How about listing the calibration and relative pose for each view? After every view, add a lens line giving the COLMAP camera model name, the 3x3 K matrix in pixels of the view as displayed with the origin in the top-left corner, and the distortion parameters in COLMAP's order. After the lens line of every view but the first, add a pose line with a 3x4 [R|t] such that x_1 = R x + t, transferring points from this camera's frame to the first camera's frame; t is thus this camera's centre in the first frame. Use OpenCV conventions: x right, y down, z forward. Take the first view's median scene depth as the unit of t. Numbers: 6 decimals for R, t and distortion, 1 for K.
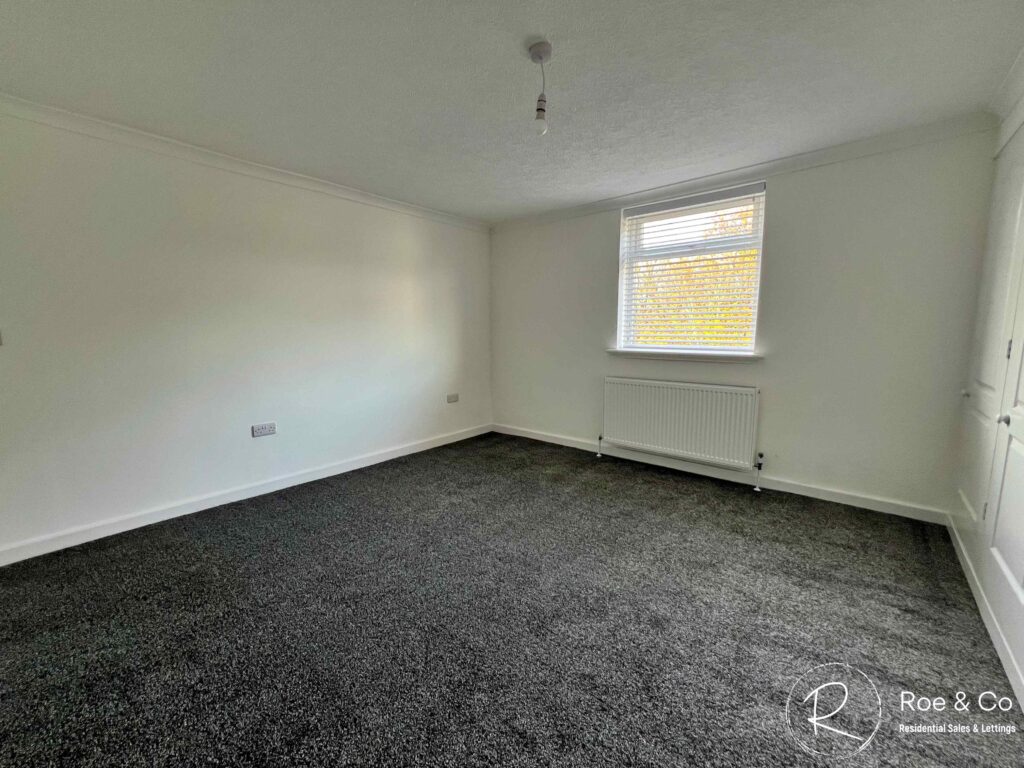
lens RADIAL K [[408.3, 0, 509.7], [0, 408.3, 383.2], [0, 0, 1]] dist [-0.001275, 0.000352]
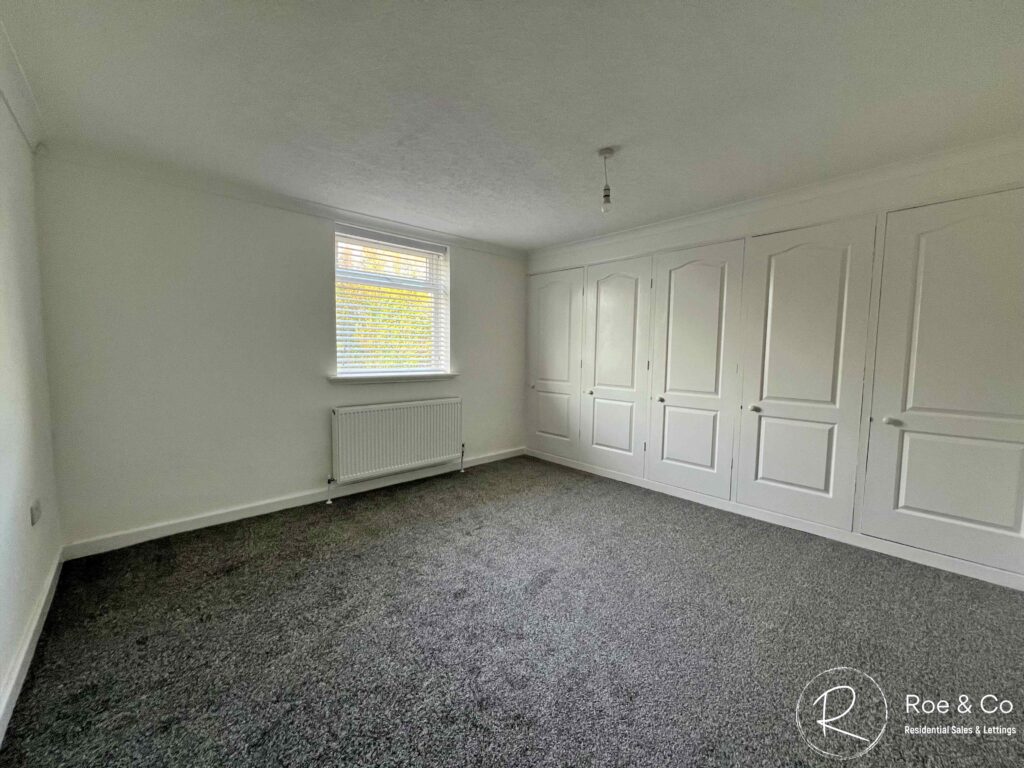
lens RADIAL K [[408.3, 0, 509.7], [0, 408.3, 383.2], [0, 0, 1]] dist [-0.001275, 0.000352]
pose [[0.124439, -0.069937, 0.989759, -0.635302], [0.119141, 0.991349, 0.055070, -0.079184], [-0.985048, 0.111069, 0.131695, 0.571346]]
